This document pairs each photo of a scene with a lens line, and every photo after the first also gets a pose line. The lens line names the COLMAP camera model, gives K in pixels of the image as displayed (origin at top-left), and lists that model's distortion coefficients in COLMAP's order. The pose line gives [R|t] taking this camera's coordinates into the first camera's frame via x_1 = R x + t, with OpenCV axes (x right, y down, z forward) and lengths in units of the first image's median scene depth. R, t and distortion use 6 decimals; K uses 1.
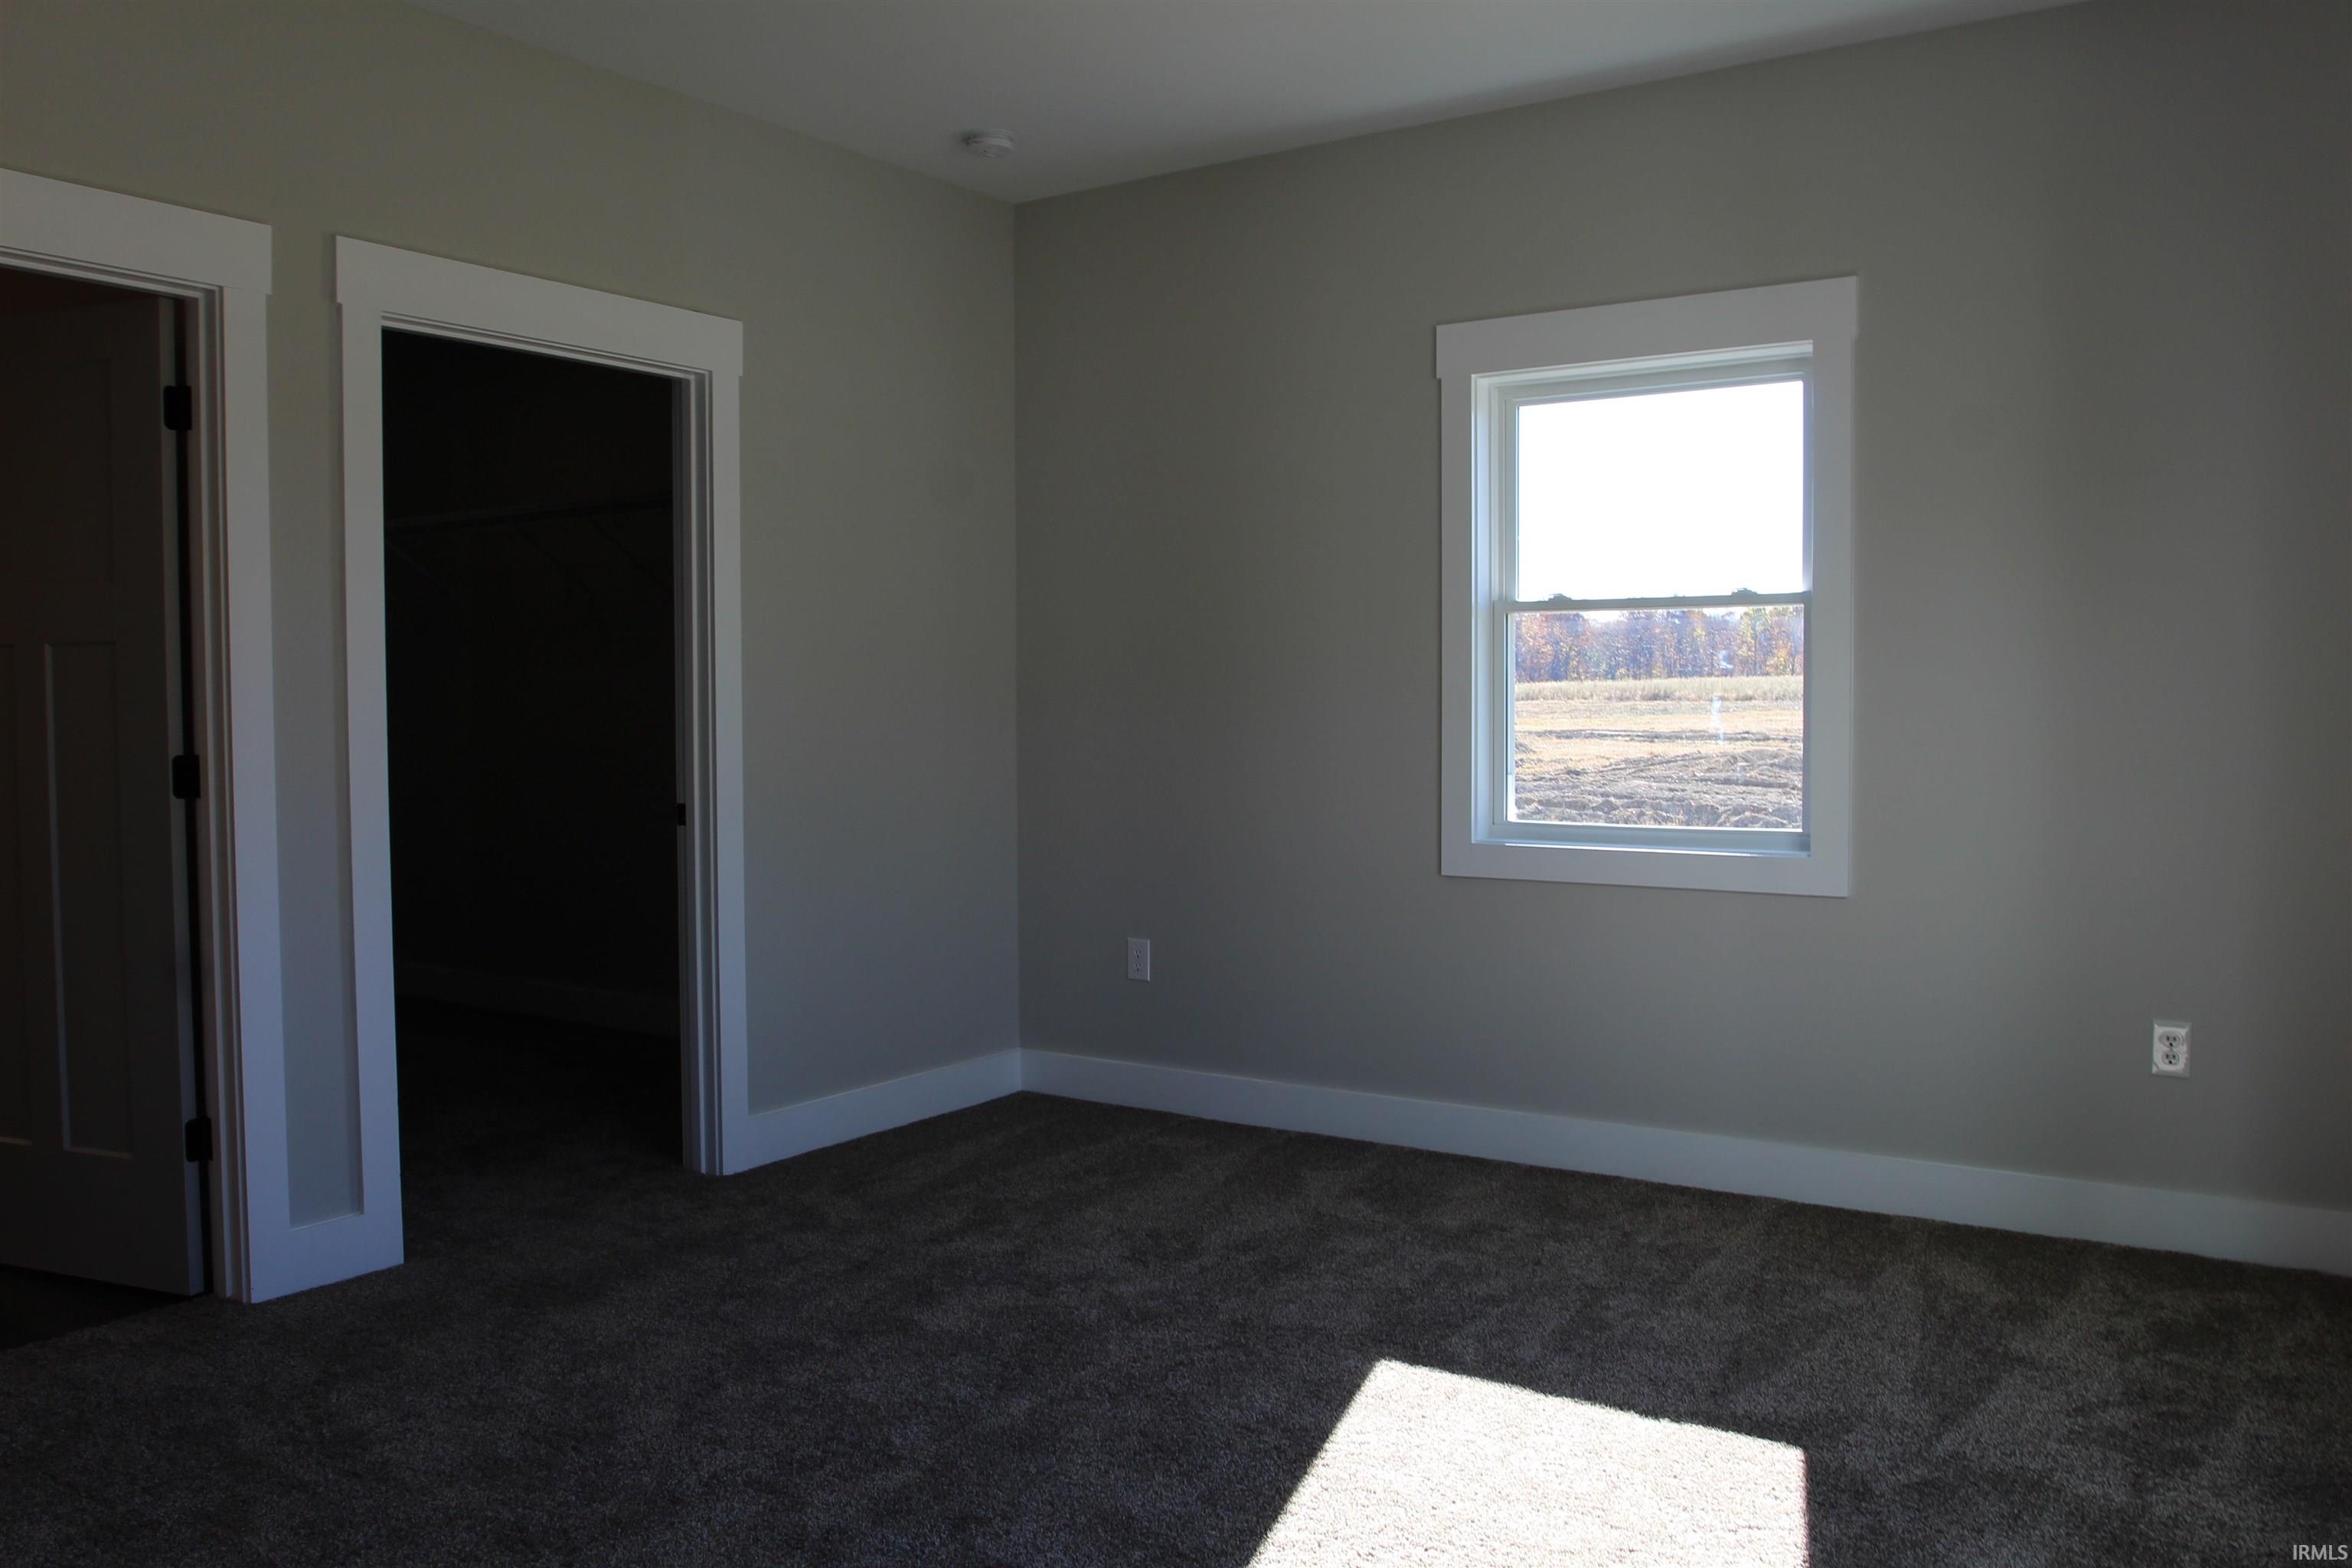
lens RADIAL K [[1843.6, 0, 1174.2], [0, 1843.6, 774.5], [0, 0, 1]] dist [-0.089930, 0.052948]
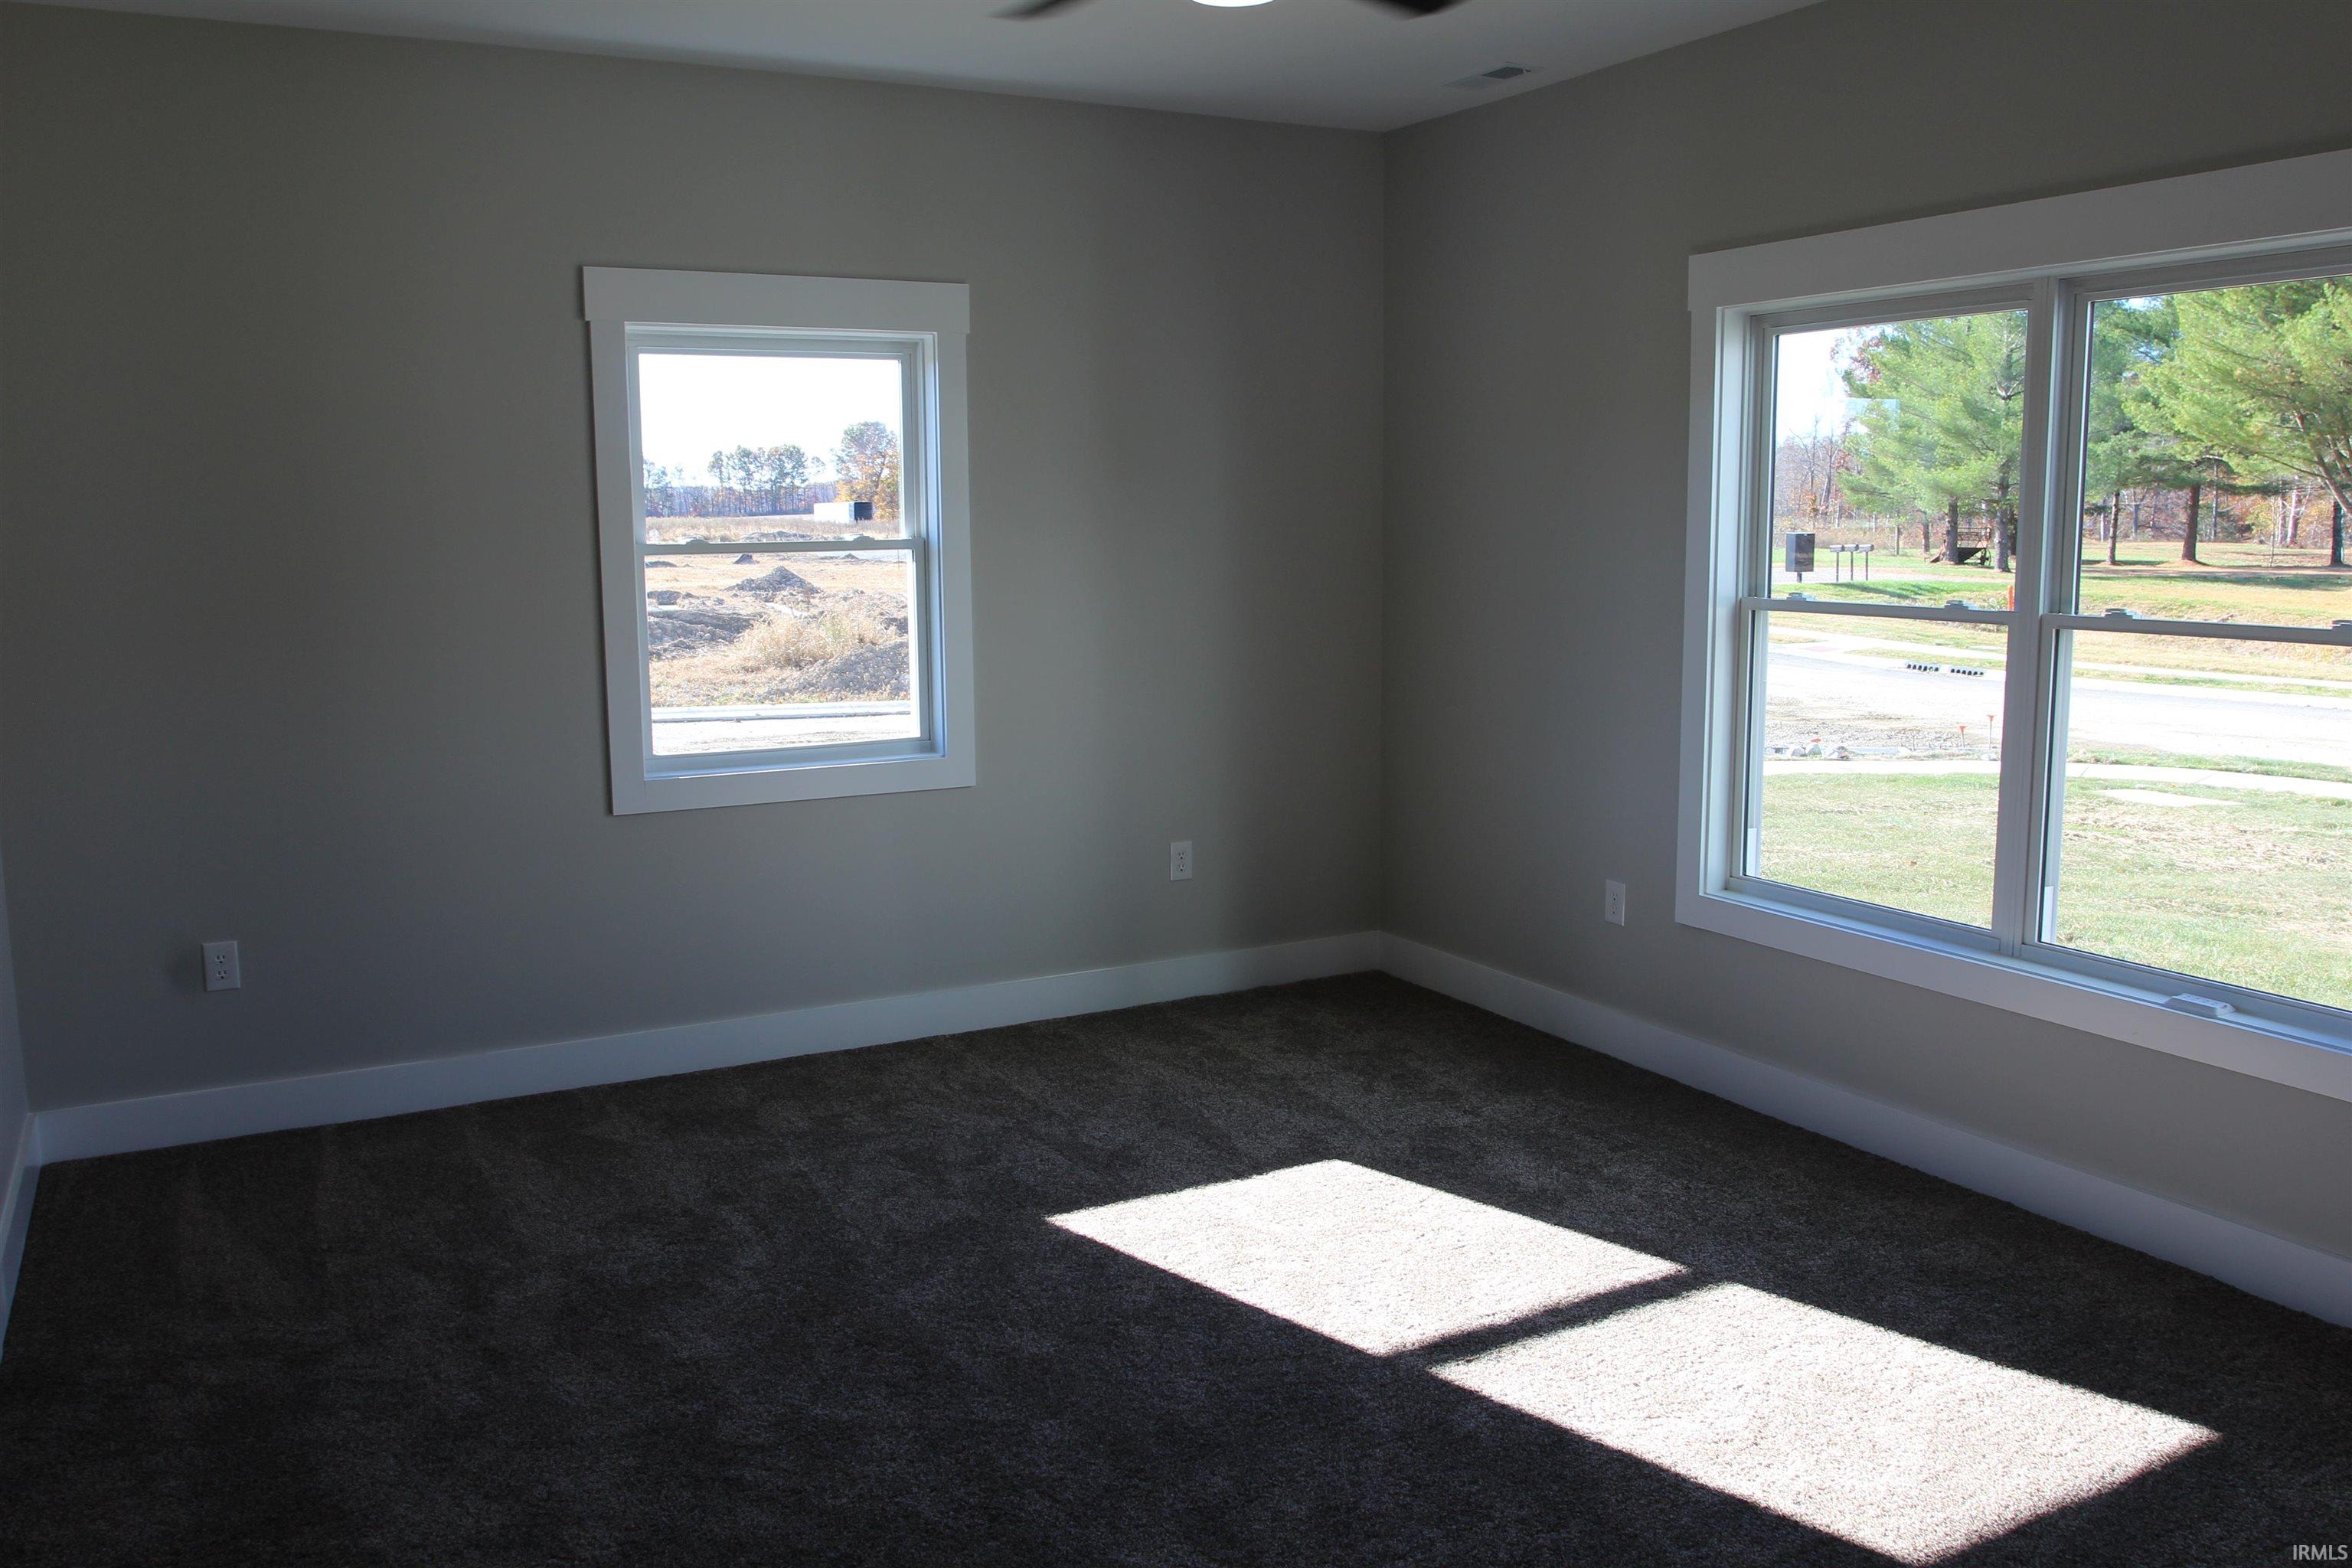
lens RADIAL K [[1843.6, 0, 1174.2], [0, 1843.6, 774.5], [0, 0, 1]] dist [-0.089930, 0.052948]
pose [[0.458248, -0.124036, 0.880127, -0.726045], [0.041353, 0.992118, 0.118288, -0.090121], [-0.887862, -0.017809, 0.459765, 0.312510]]
